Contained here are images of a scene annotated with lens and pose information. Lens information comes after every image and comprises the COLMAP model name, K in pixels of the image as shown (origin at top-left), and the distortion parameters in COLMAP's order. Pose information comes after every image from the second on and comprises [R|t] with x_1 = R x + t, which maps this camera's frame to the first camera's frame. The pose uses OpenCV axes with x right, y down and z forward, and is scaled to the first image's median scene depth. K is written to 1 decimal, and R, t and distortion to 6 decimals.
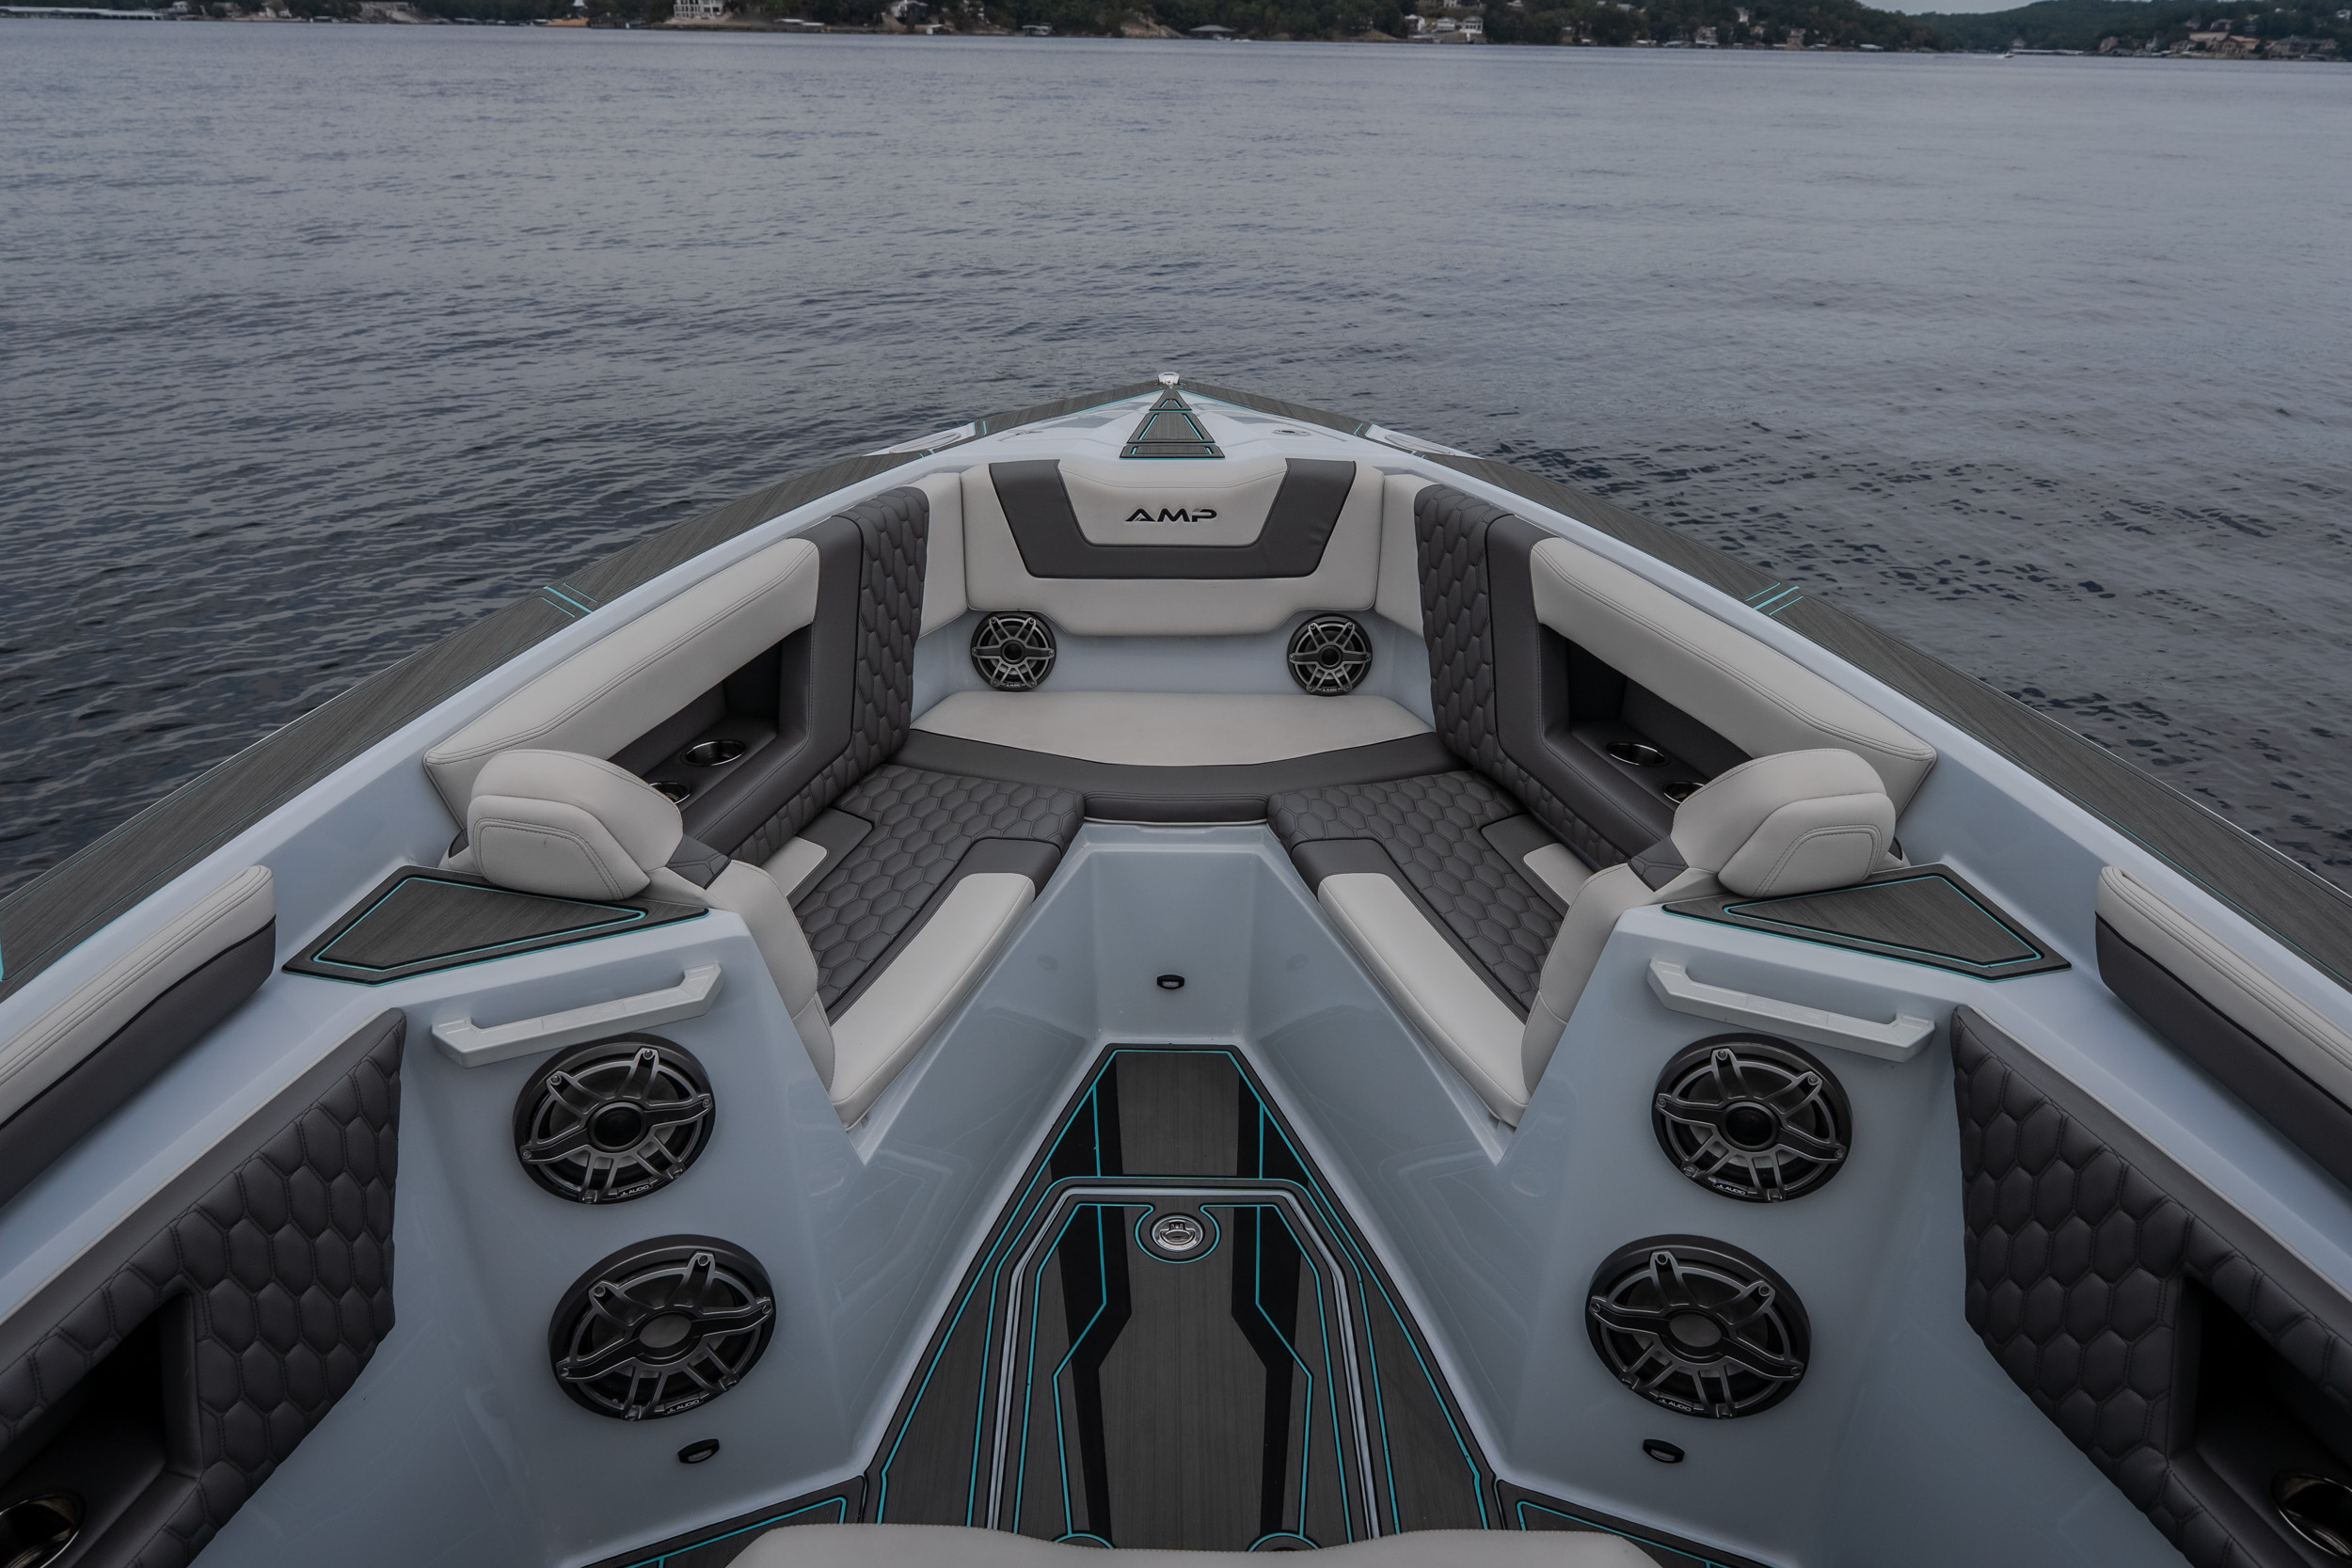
lens RADIAL K [[1639.9, 0, 1176.0], [0, 1639.9, 784.0], [0, 0, 1]] dist [0.004371, 0.001114]
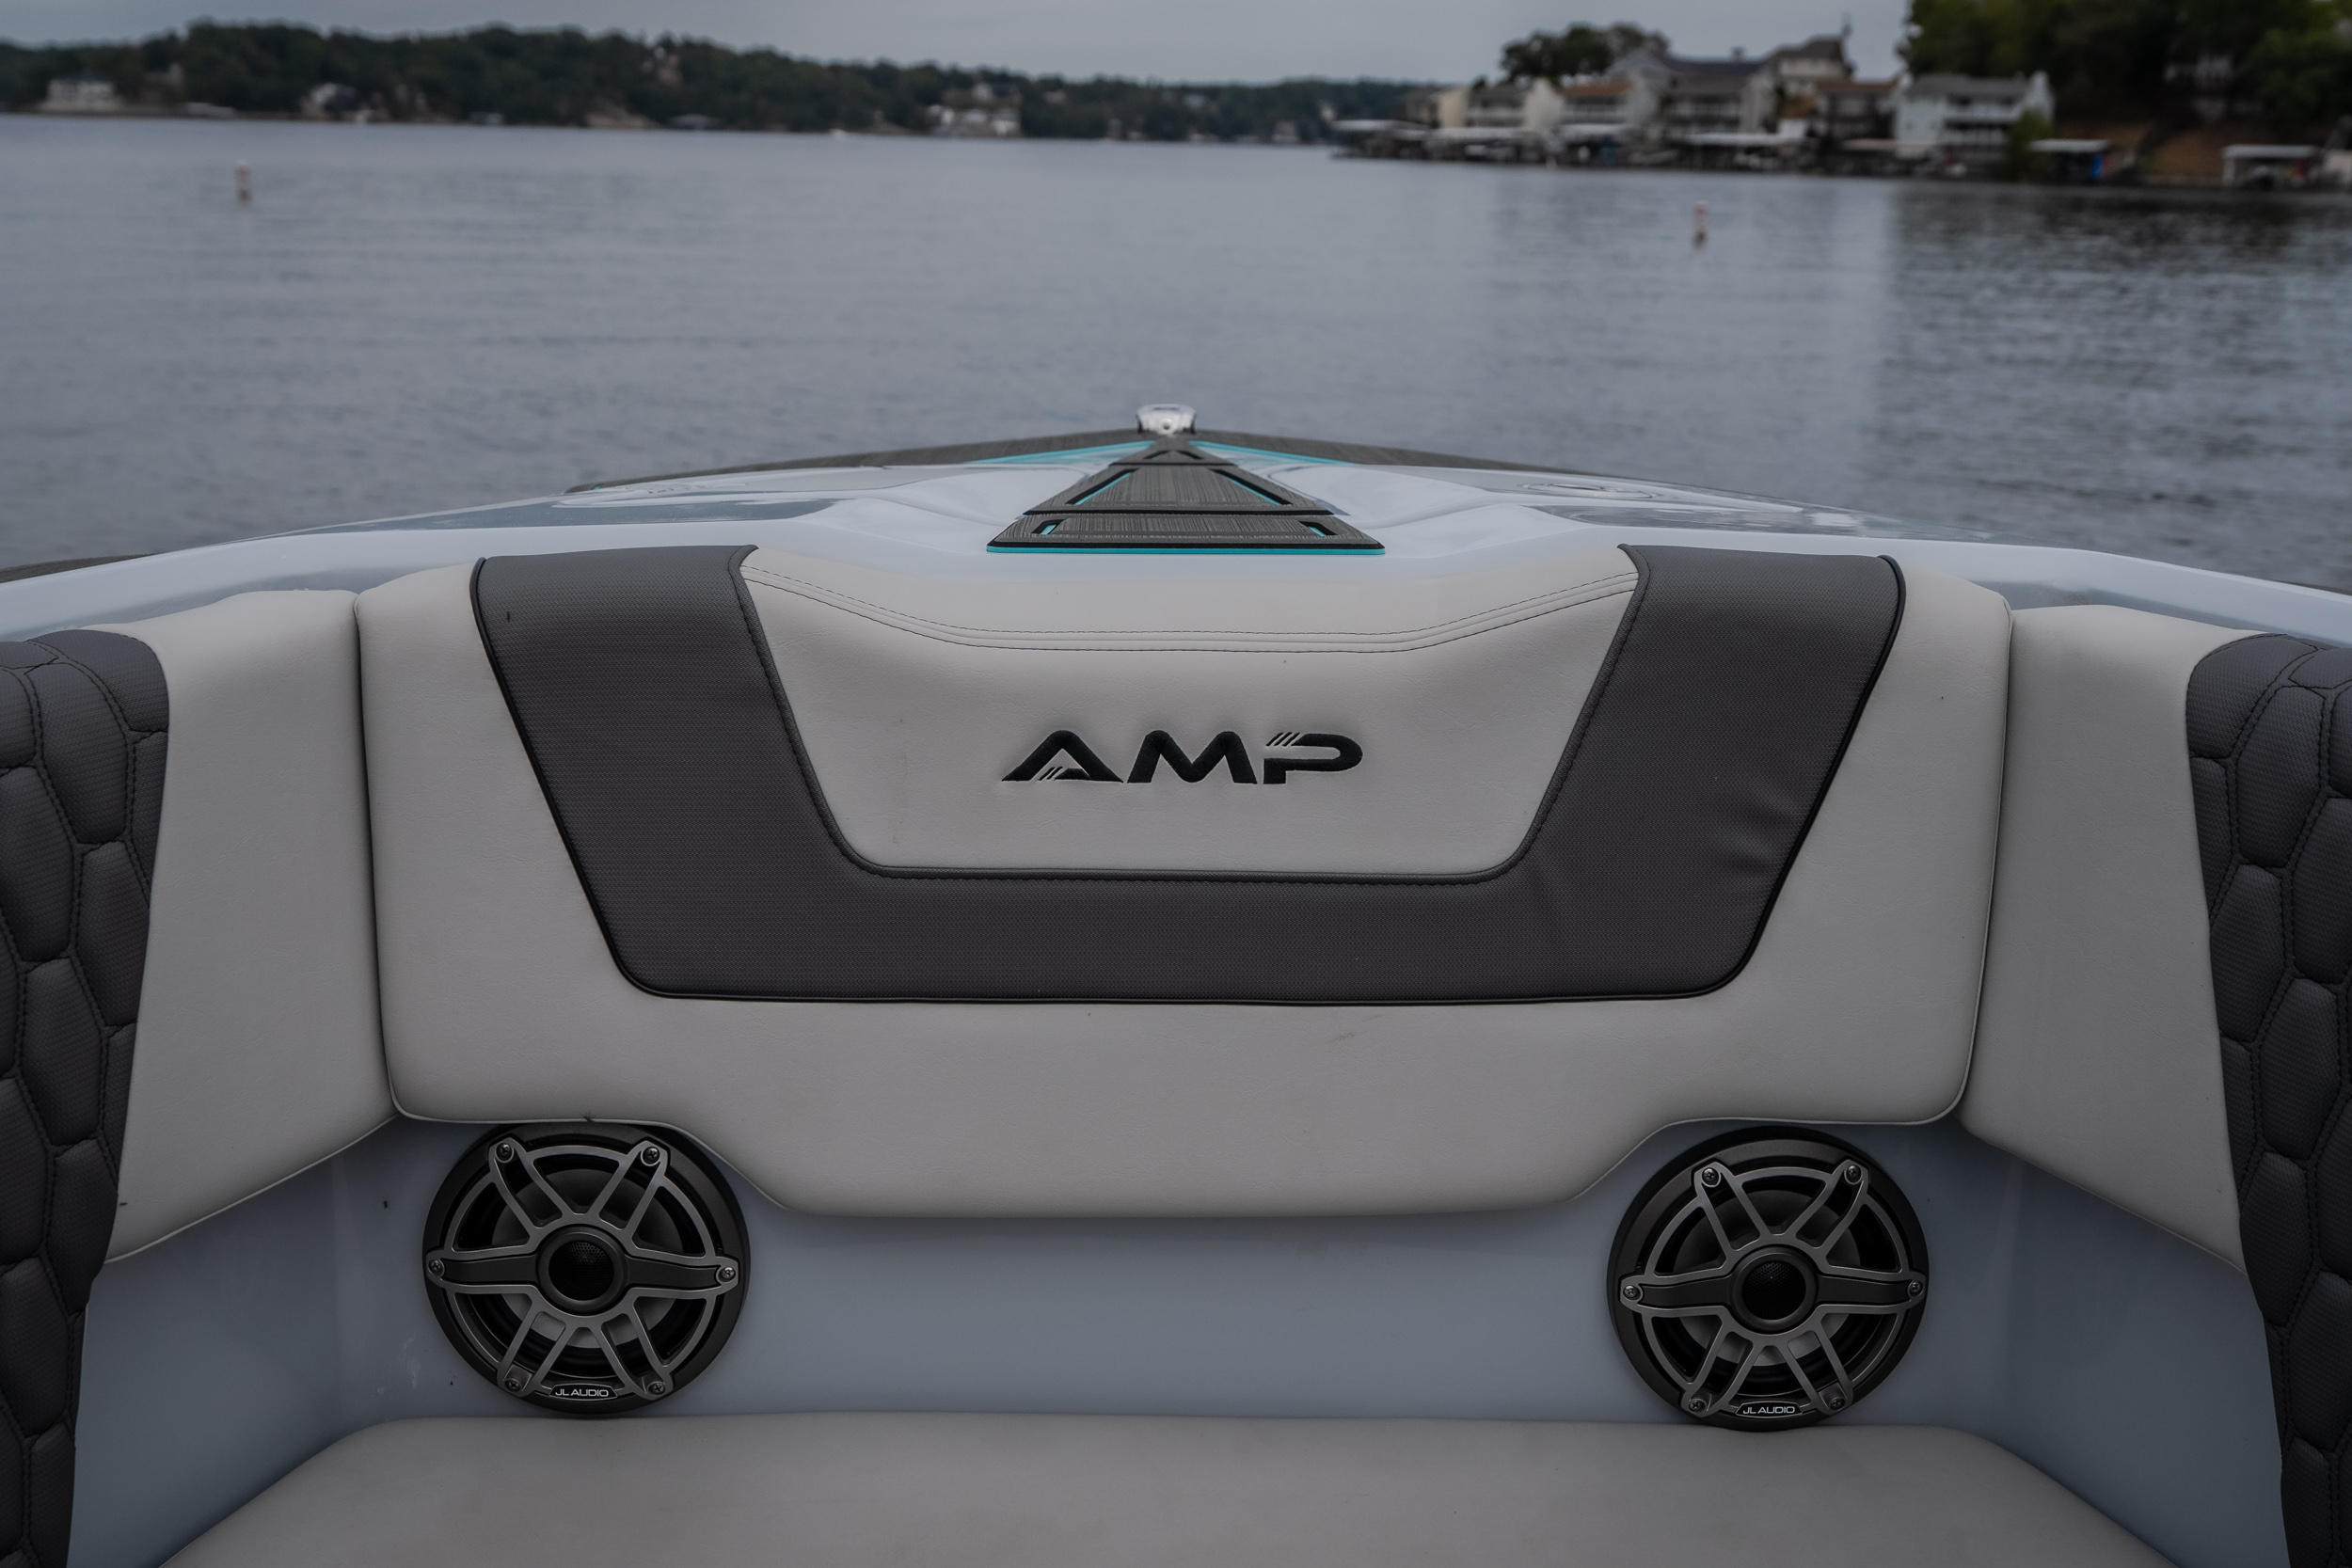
lens RADIAL K [[2468.7, 0, 1176.0], [0, 2468.7, 784.0], [0, 0, 1]] dist [0.003211, -0.001290]
pose [[0.999984, 0.003608, 0.004253, -0.005591], [-0.002811, 0.984690, -0.174294, -0.092490], [-0.004817, 0.174279, 0.984685, 0.619496]]
